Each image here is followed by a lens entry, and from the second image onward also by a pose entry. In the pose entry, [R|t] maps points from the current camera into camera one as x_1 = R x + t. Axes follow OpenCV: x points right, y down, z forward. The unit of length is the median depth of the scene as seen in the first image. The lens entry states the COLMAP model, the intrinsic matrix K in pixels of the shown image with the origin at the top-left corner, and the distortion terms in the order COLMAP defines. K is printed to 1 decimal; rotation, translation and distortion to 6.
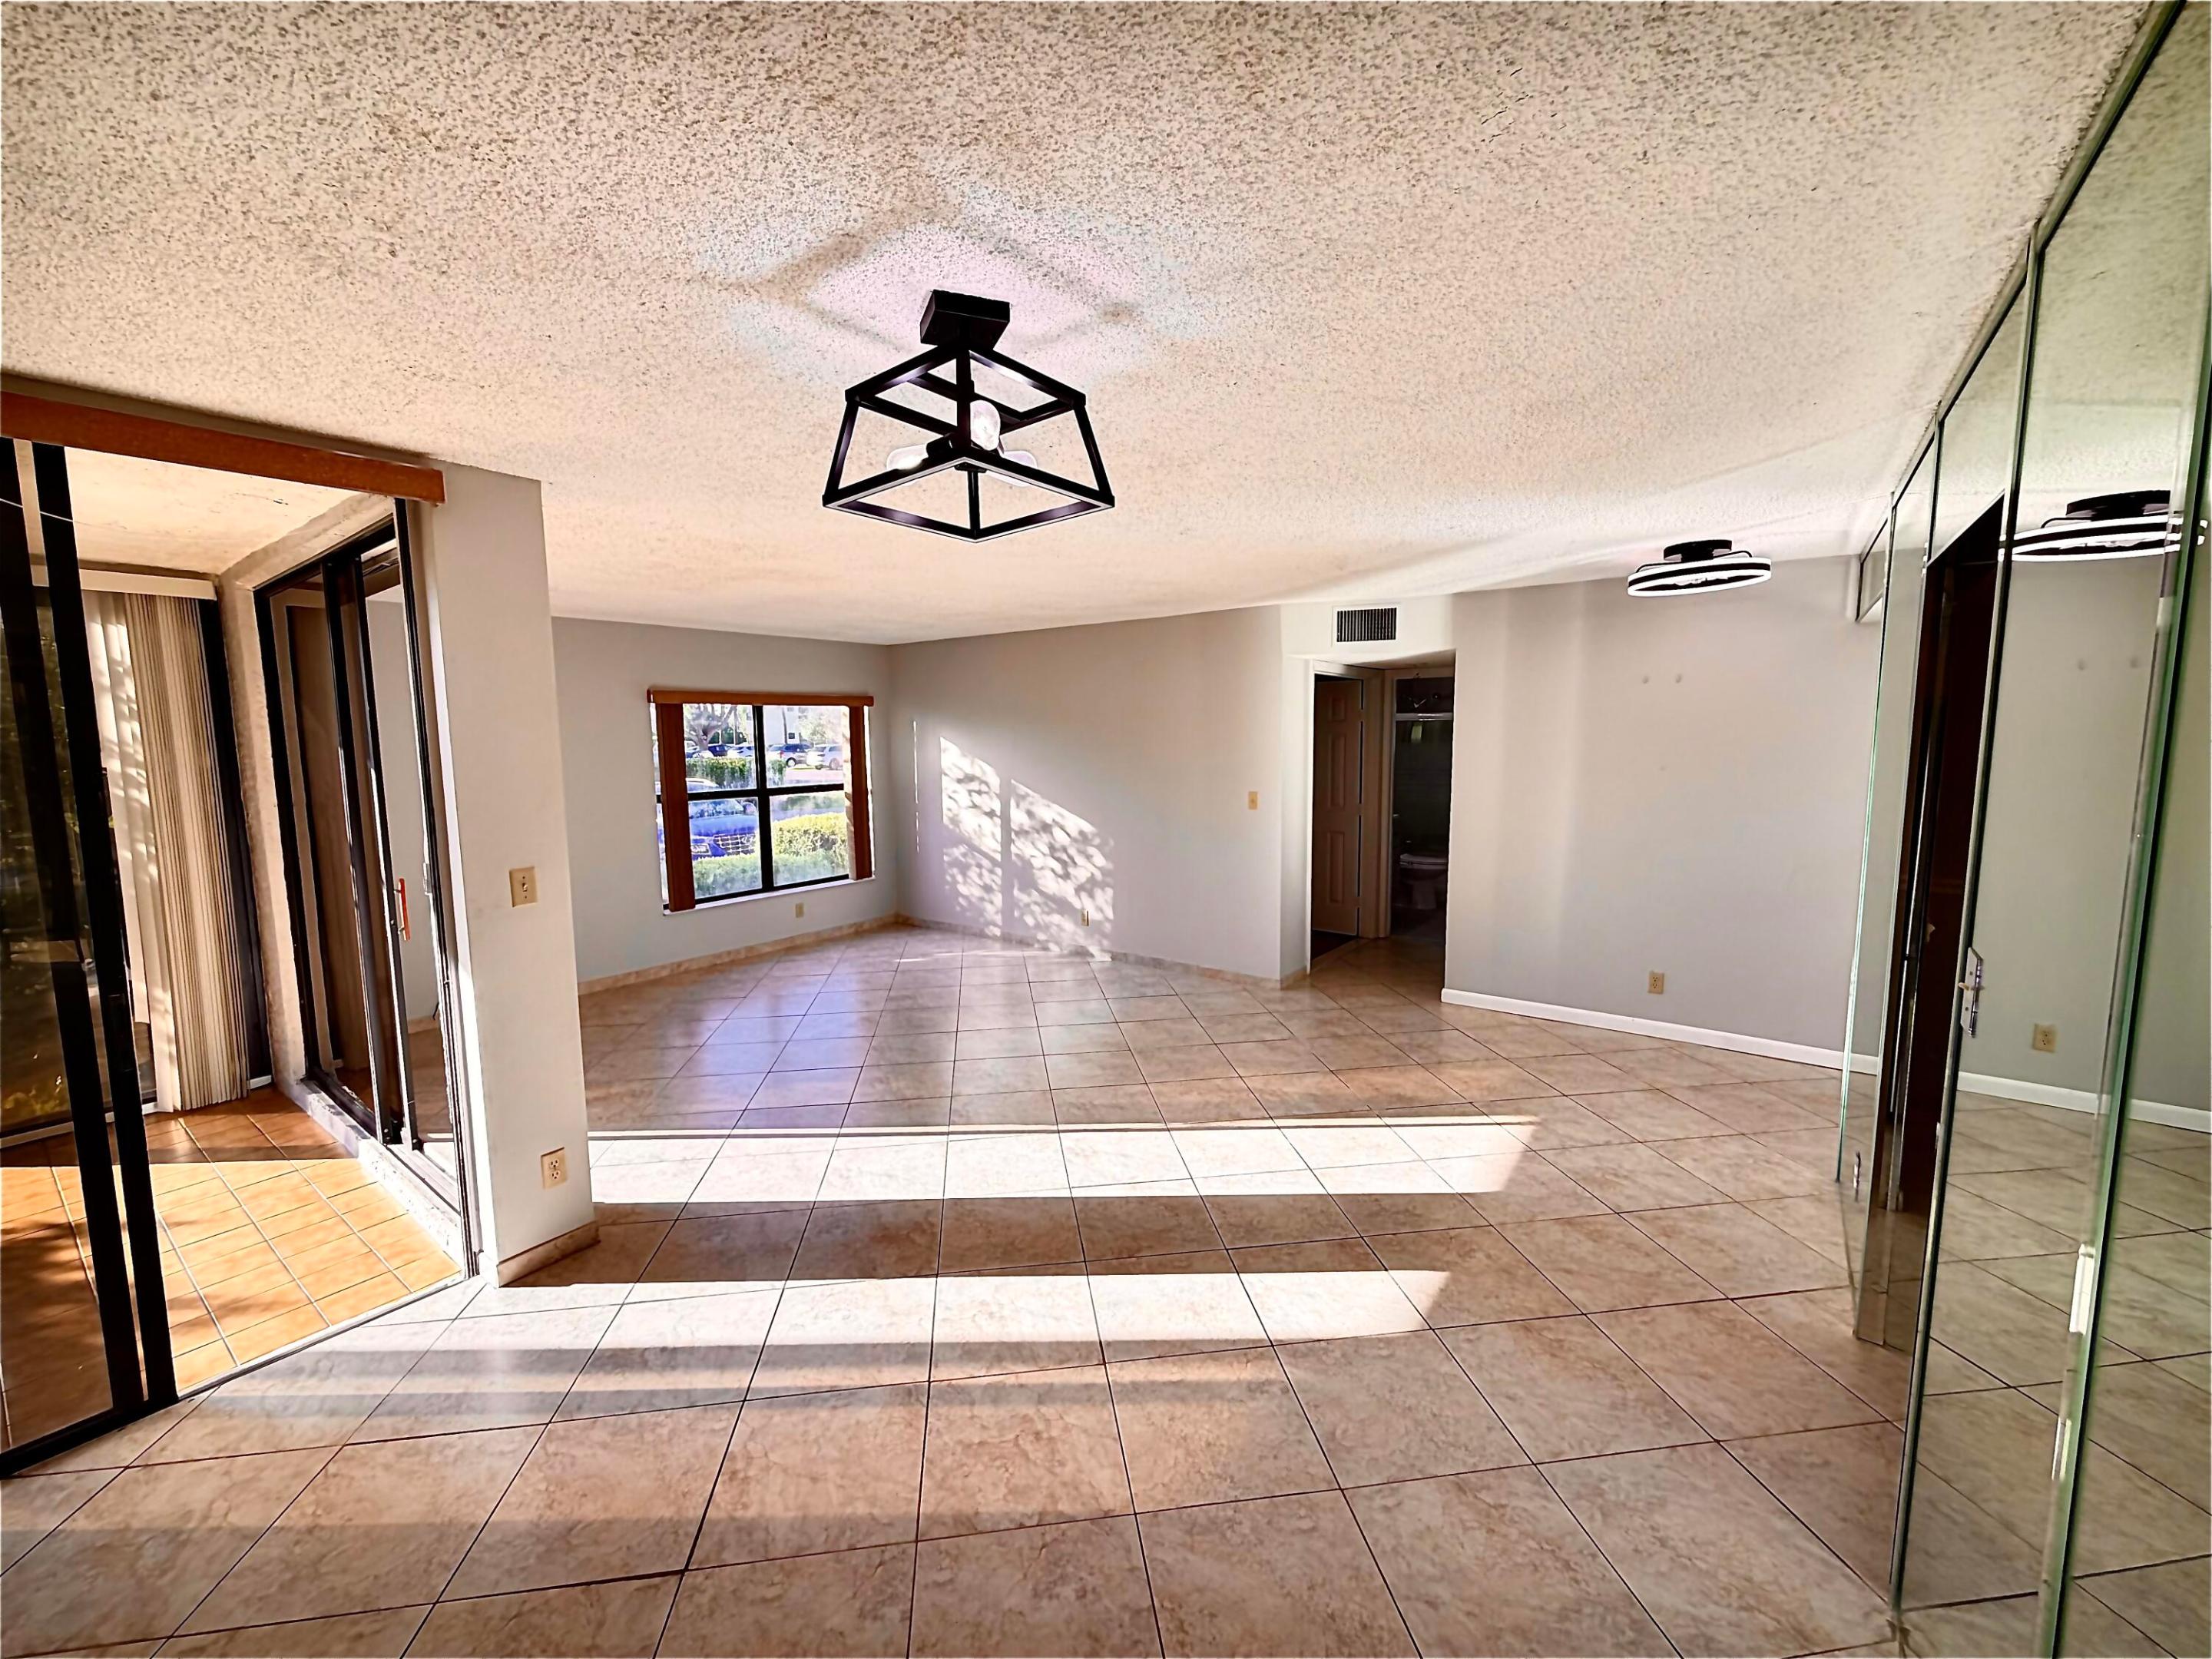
lens RADIAL K [[884.6, 0, 1102.0], [0, 884.6, 823.8], [0, 0, 1]] dist [0.000024, 0.000081]
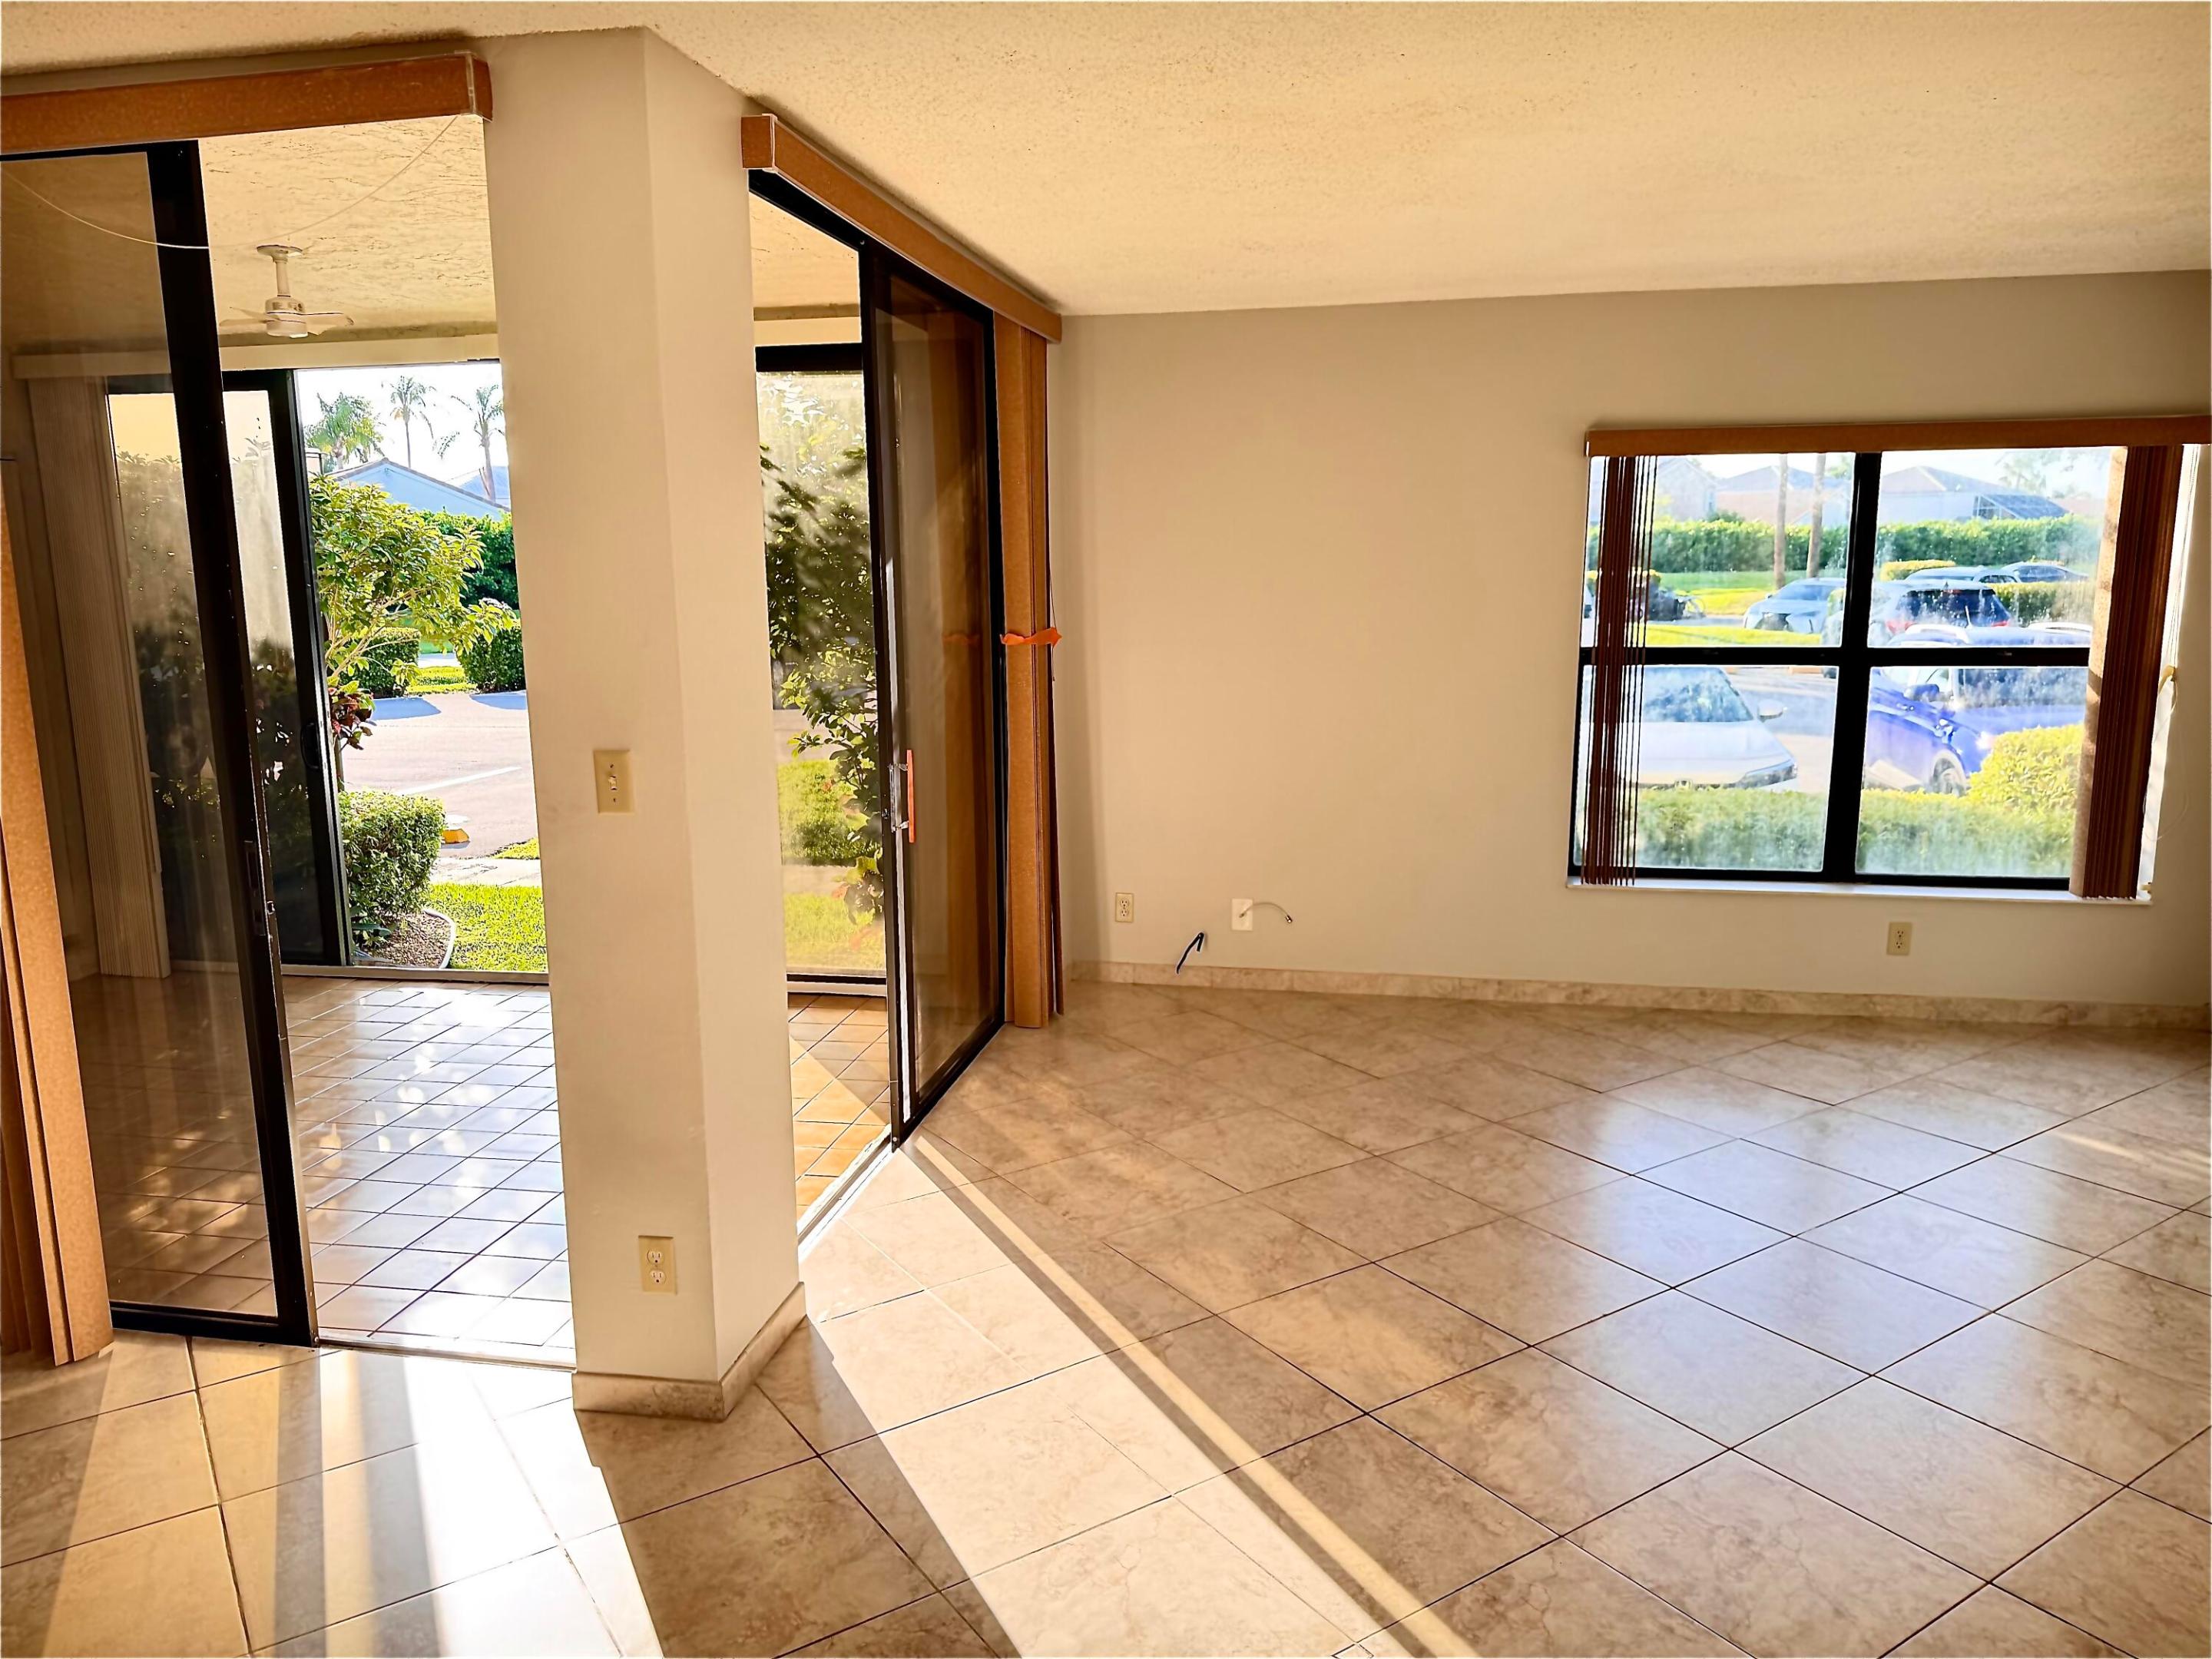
lens RADIAL K [[1589.4, 0, 1106.0], [0, 1589.4, 829.5], [0, 0, 1]] dist [0.008126, 0.001981]
pose [[0.444173, 0.165940, -0.880440, 0.161013], [-0.090175, 0.985988, 0.140341, -0.028189], [0.891391, 0.017058, 0.452913, 0.319870]]
